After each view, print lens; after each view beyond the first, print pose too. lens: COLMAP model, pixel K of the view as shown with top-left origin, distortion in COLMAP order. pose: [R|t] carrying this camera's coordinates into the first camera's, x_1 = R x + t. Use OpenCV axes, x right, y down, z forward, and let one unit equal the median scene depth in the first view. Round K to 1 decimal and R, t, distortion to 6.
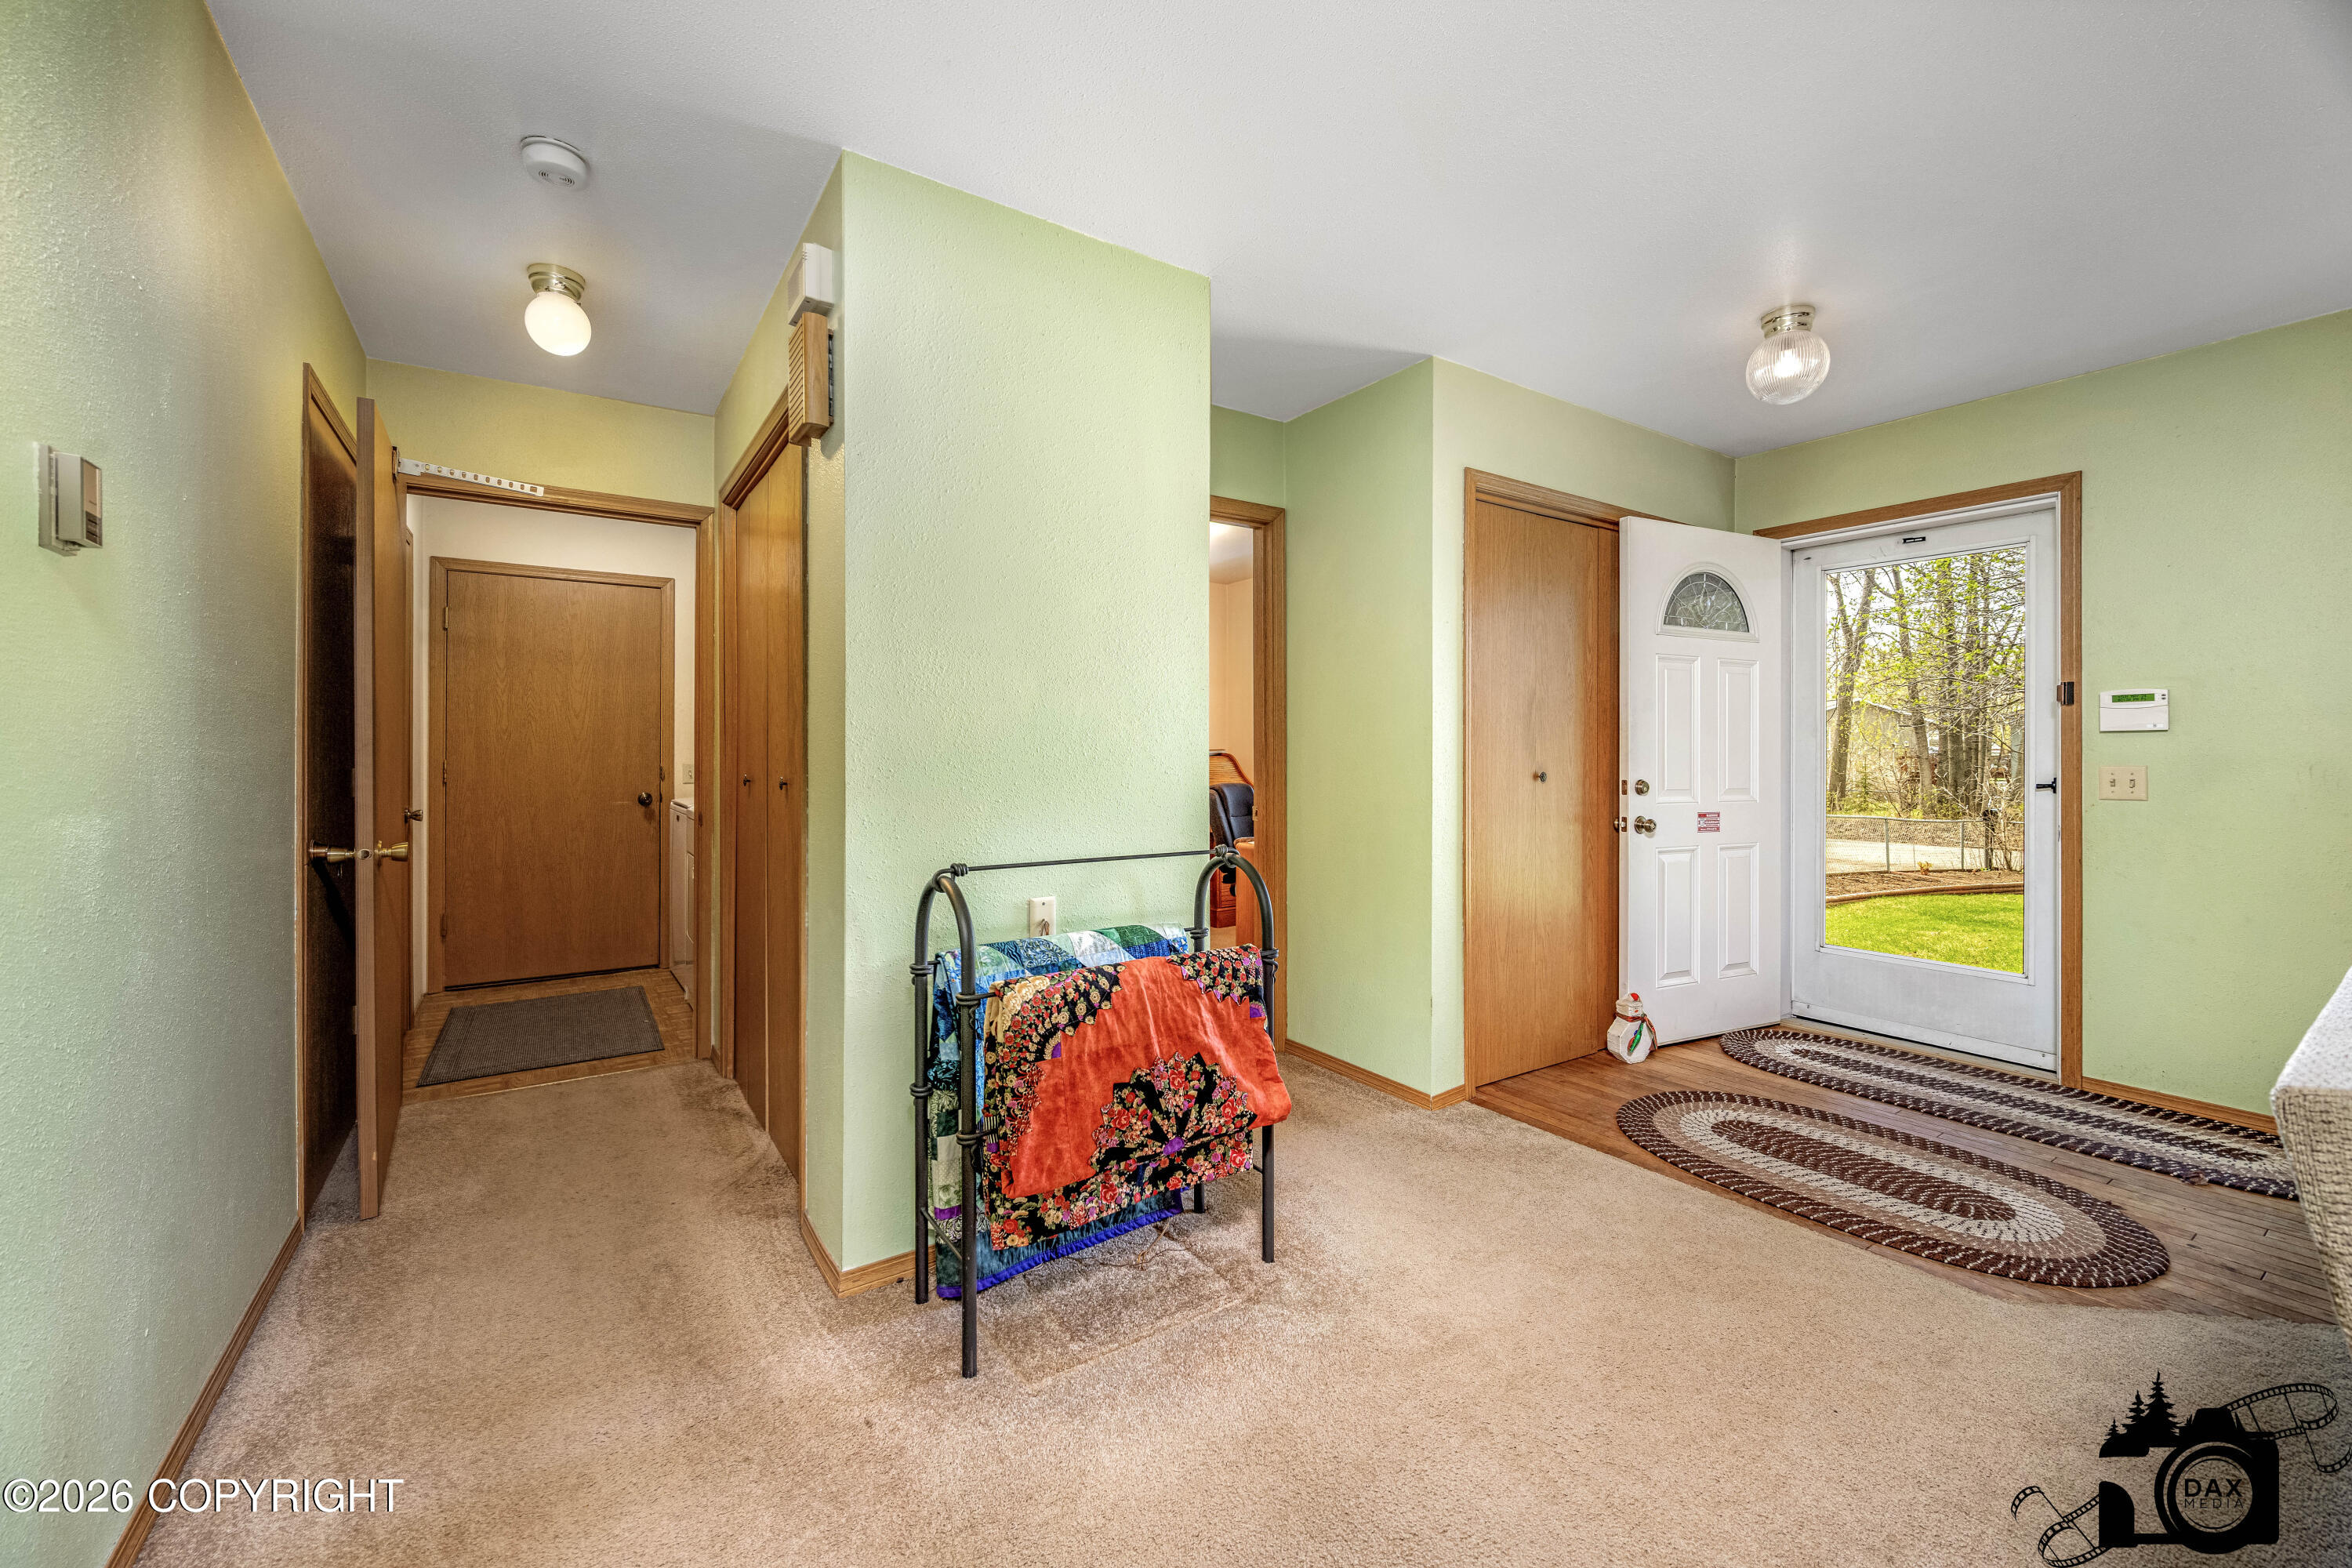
lens RADIAL K [[929.2, 0, 1185.6], [0, 929.2, 764.3], [0, 0, 1]] dist [-0.002257, -0.000412]
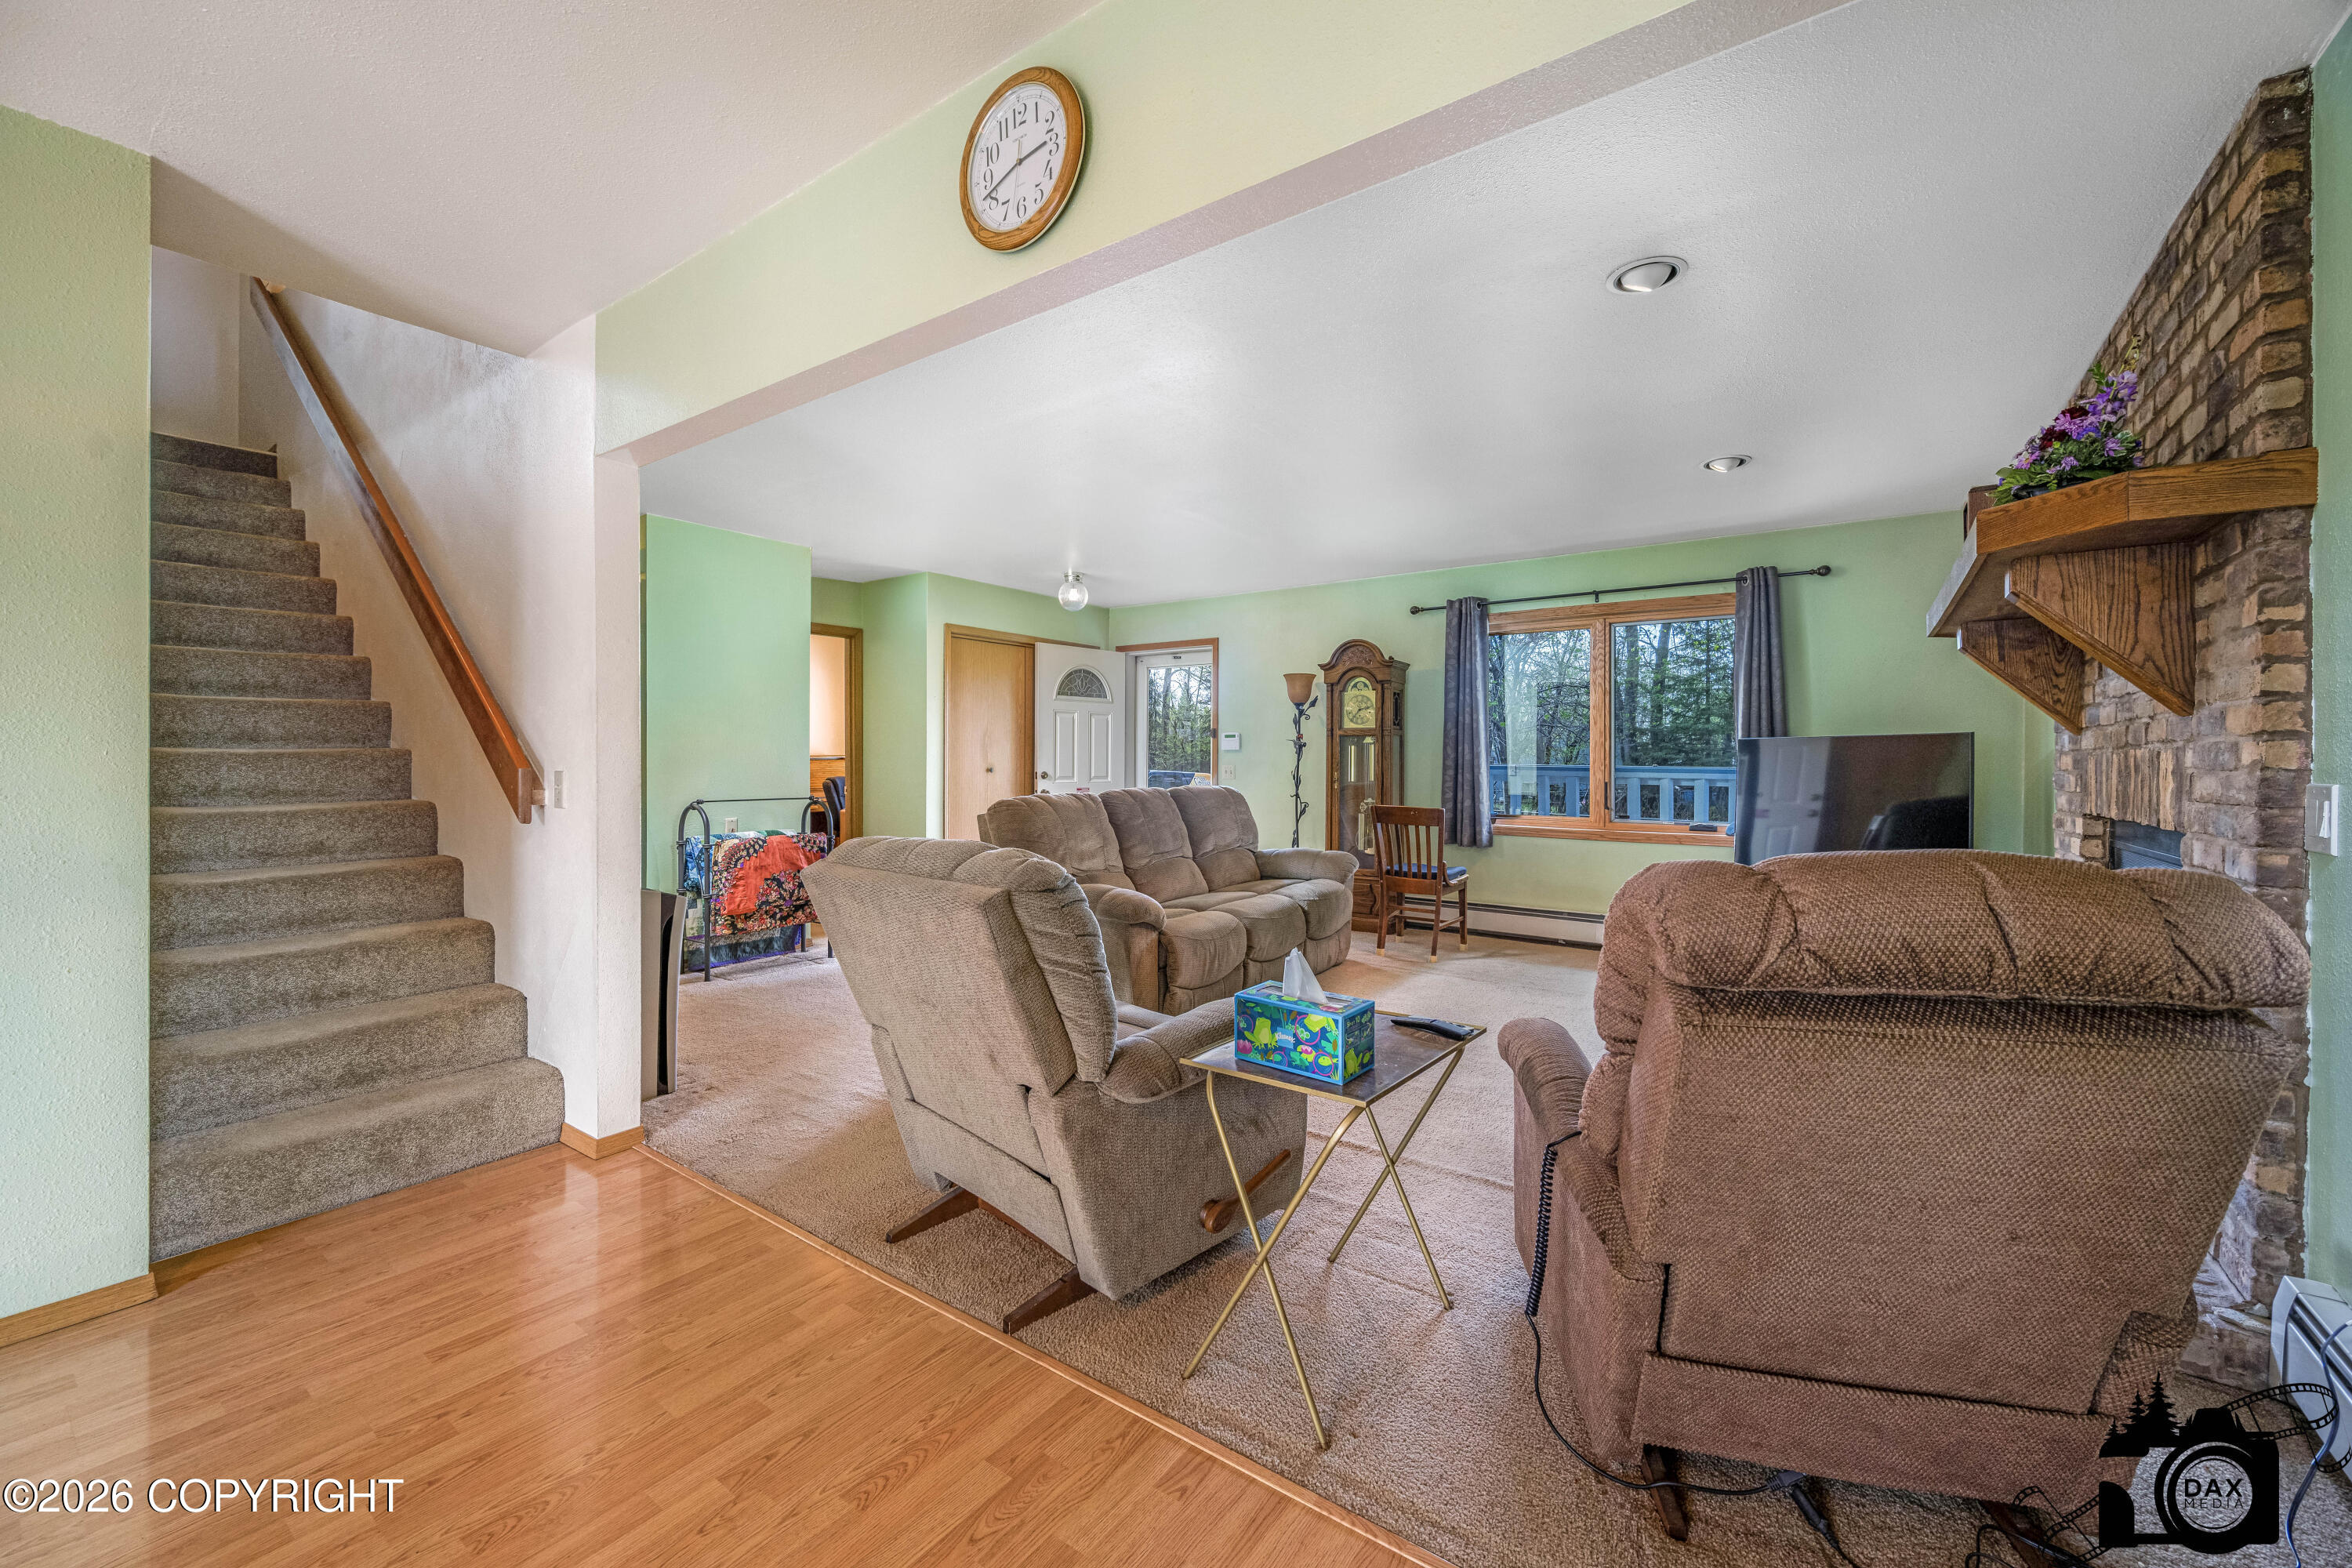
lens RADIAL K [[929.2, 0, 1180.0], [0, 929.2, 764.0], [0, 0, 1]] dist [-0.002257, -0.000412]
pose [[0.939895, 0.001195, 0.341460, 0.094591], [0.000563, 0.999987, -0.005050, 0.013725], [-0.341462, 0.004938, 0.939883, -1.349806]]
